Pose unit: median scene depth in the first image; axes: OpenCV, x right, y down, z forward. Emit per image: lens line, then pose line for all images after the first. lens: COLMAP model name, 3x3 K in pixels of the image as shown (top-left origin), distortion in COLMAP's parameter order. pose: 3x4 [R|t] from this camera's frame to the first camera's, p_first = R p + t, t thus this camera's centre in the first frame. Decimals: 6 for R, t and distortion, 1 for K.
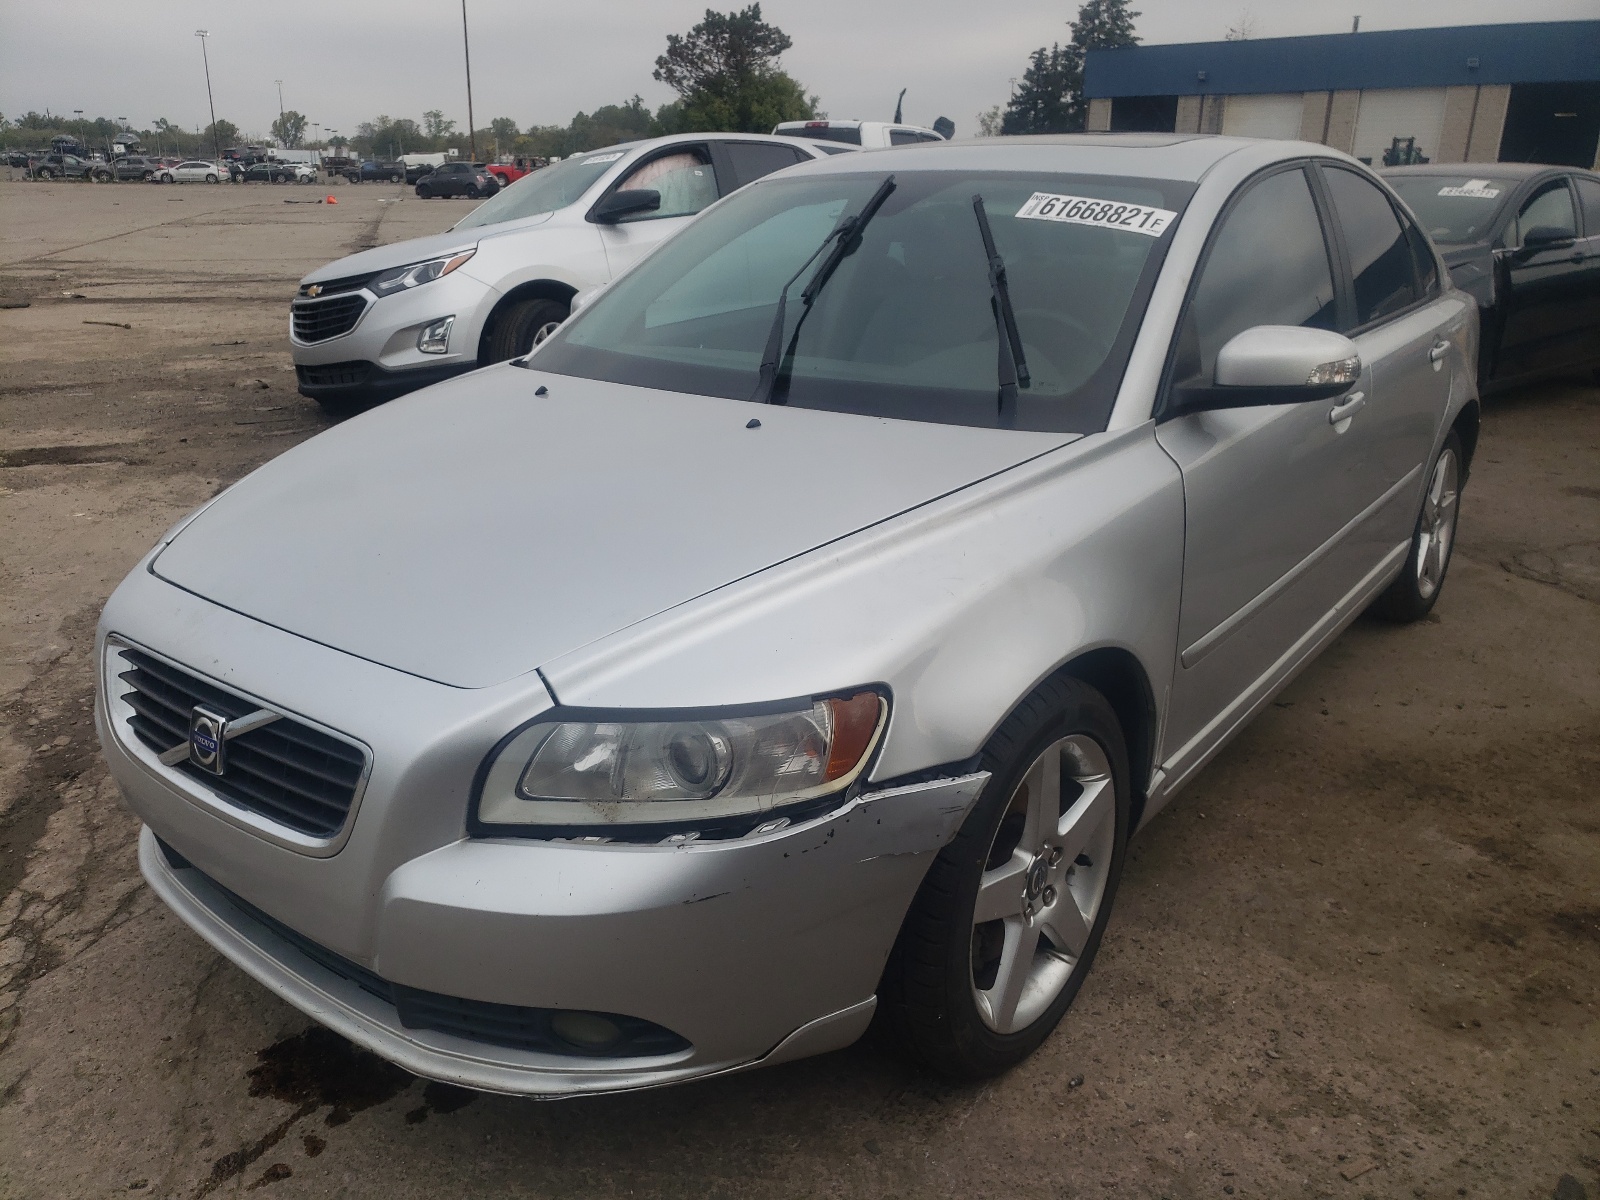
lens RADIAL K [[1242.9, 0, 800.0], [0, 1242.9, 600.0], [0, 0, 1]] dist [-0.000213, -0.000672]
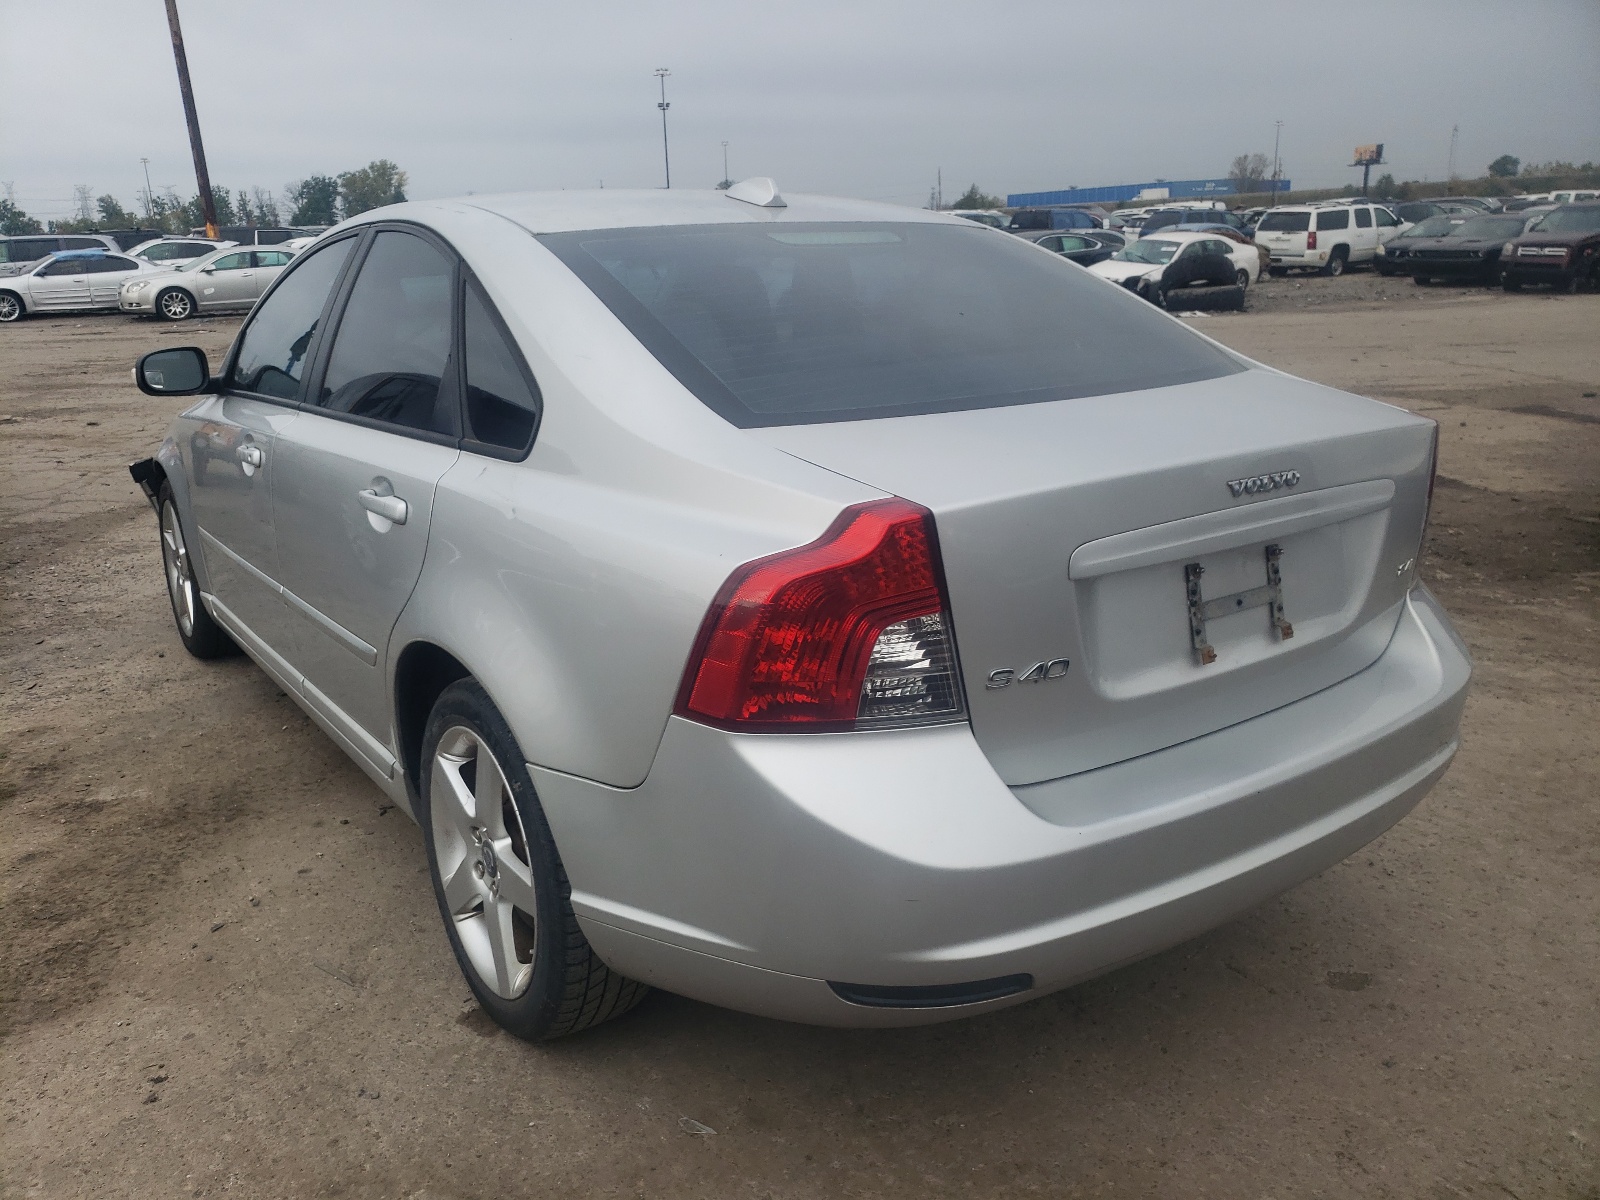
lens RADIAL K [[1242.9, 0, 800.0], [0, 1242.9, 600.0], [0, 0, 1]] dist [-0.000213, -0.000672]
pose [[-0.278181, 0.281345, -0.918401, 1.406073], [-0.286572, 0.888286, 0.358922, -0.601277], [0.916783, 0.363034, -0.166479, 1.747338]]
